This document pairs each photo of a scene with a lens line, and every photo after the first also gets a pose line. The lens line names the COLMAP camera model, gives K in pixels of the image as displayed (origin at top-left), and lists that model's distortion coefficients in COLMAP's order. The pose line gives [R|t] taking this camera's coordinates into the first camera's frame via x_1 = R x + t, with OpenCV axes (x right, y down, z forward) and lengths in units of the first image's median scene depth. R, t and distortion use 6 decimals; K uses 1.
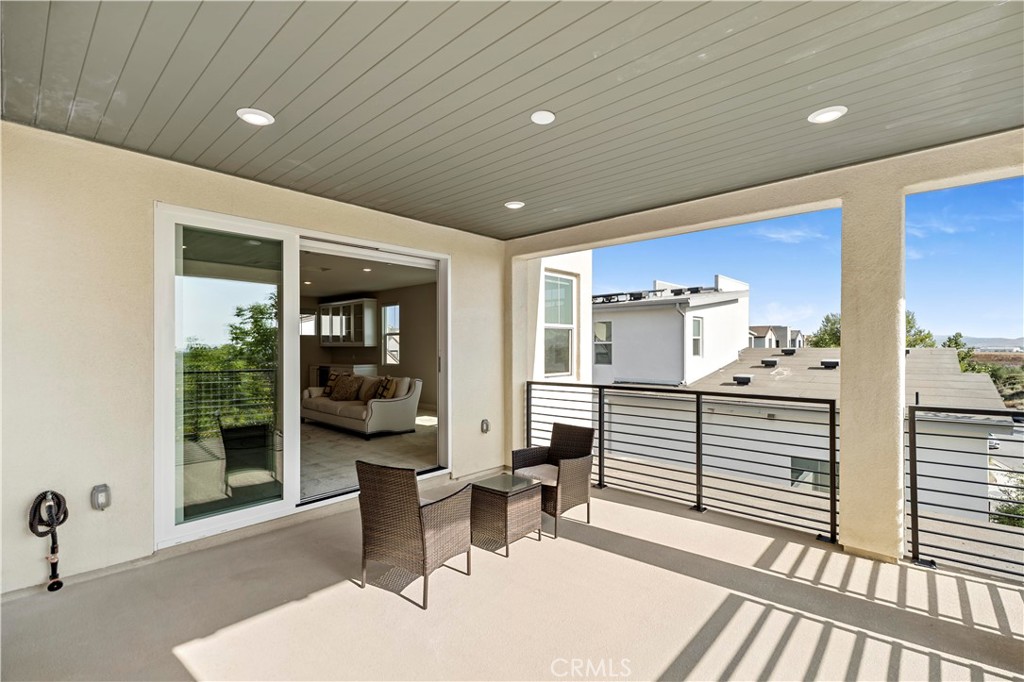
lens RADIAL K [[464.6, 0, 513.3], [0, 464.6, 343.5], [0, 0, 1]] dist [0.003148, -0.001052]
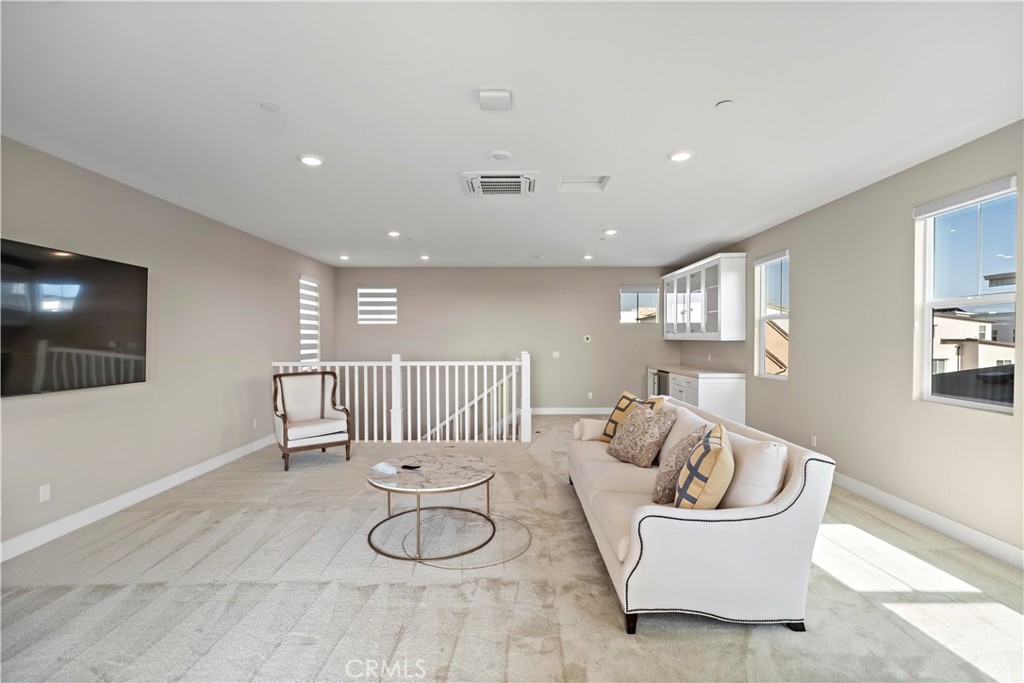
lens RADIAL K [[464.6, 0, 512.8], [0, 464.6, 340.8], [0, 0, 1]] dist [0.003148, -0.001052]
pose [[0.679025, 0.006612, -0.734086, -0.079575], [0.001638, 0.999943, 0.010522, 0.000434], [0.734114, -0.008347, 0.678975, 0.437005]]
